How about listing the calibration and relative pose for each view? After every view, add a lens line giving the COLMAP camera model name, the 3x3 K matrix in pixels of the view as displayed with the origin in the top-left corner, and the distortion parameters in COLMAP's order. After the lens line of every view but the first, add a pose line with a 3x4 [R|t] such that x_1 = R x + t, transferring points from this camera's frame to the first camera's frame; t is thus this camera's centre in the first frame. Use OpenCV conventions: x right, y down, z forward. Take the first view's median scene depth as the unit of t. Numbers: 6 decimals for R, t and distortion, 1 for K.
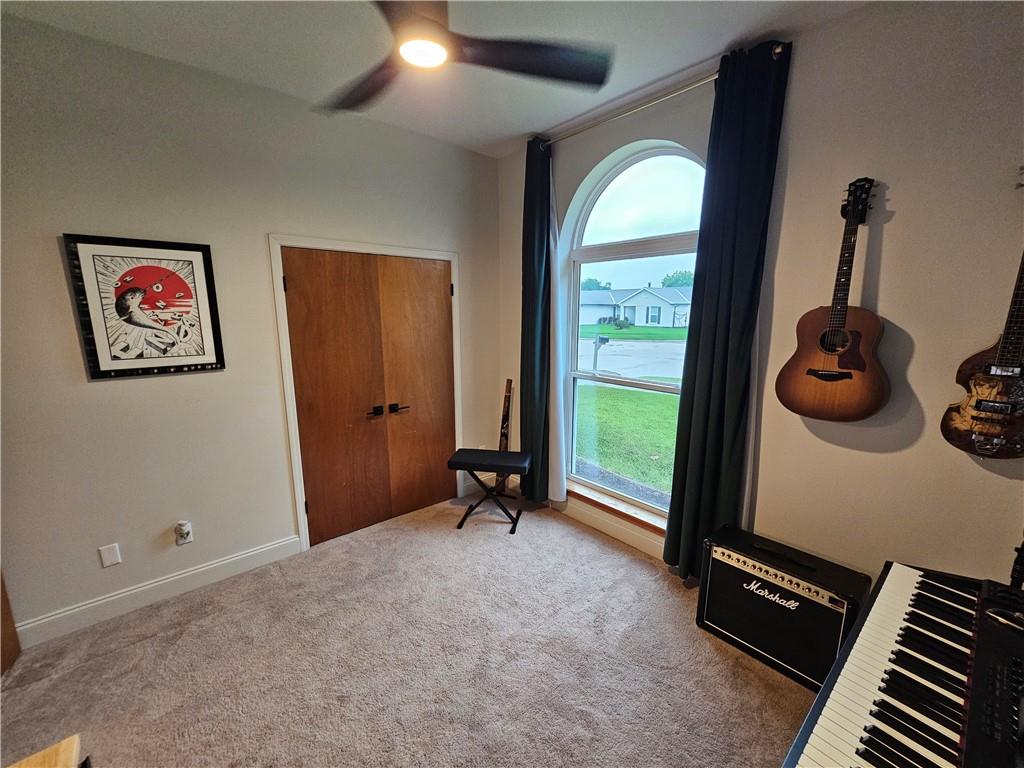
lens RADIAL K [[417.1, 0, 511.0], [0, 417.1, 386.8], [0, 0, 1]] dist [0.000546, 0.000052]
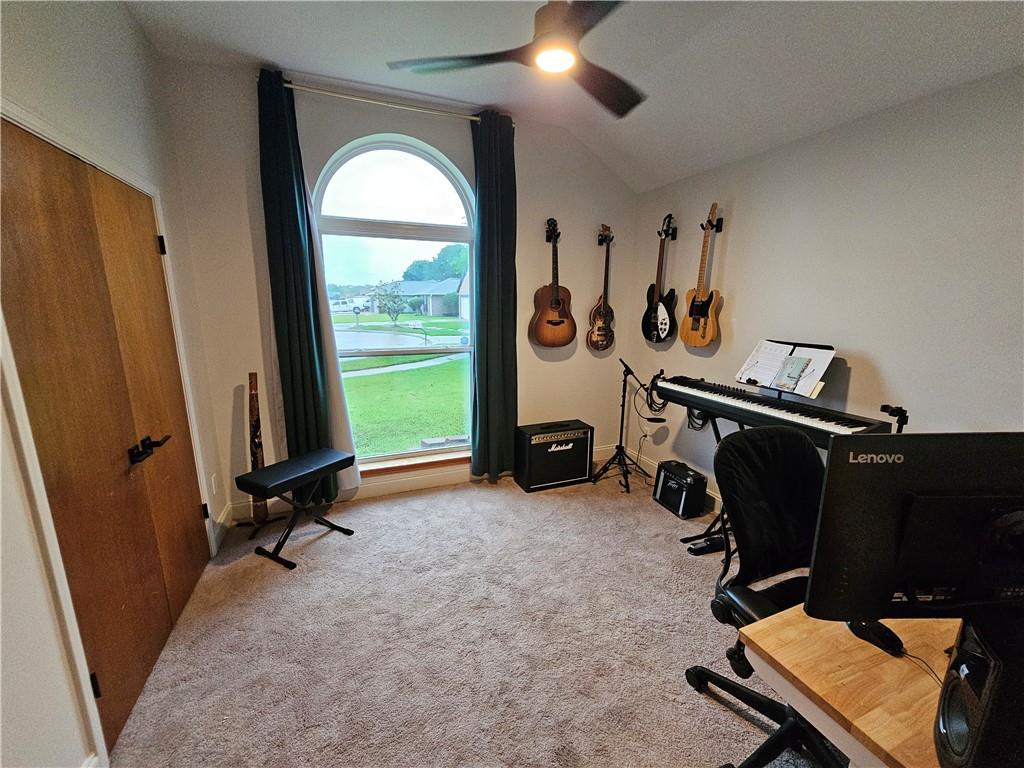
lens RADIAL K [[417.1, 0, 511.0], [0, 417.1, 386.7], [0, 0, 1]] dist [0.000546, 0.000052]
pose [[0.327815, -0.187090, 0.926031, -0.969308], [0.165005, 0.976468, 0.138868, -0.035739], [-0.930221, 0.107276, 0.350972, 0.496484]]
